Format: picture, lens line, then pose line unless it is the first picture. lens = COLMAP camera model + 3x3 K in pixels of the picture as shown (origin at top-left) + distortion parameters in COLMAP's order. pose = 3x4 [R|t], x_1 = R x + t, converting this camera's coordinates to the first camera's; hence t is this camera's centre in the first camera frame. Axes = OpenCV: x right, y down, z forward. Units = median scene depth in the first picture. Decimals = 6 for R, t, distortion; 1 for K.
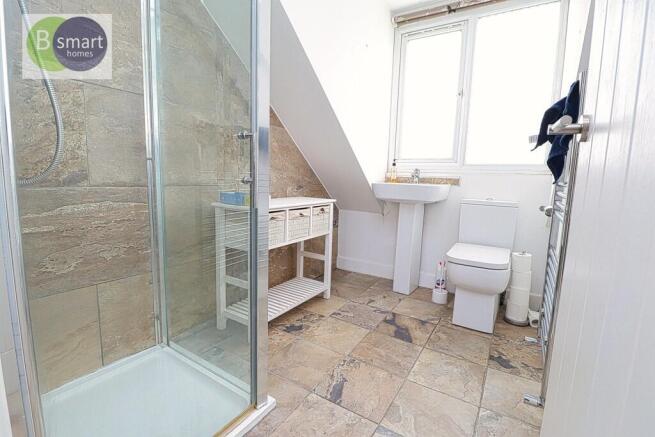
lens RADIAL K [[304.2, 0, 331.2], [0, 304.2, 214.3], [0, 0, 1]] dist [-0.000301, -0.009338]
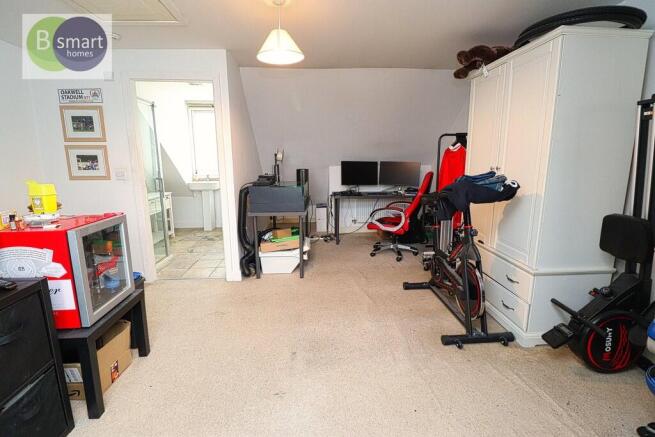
lens RADIAL K [[304.2, 0, 331.2], [0, 304.2, 214.3], [0, 0, 1]] dist [-0.000301, -0.009338]
pose [[0.800852, -0.142064, 0.581769, -0.332235], [0.097629, 0.989431, 0.107218, -0.012435], [-0.590851, -0.029068, 0.806257, -1.345271]]
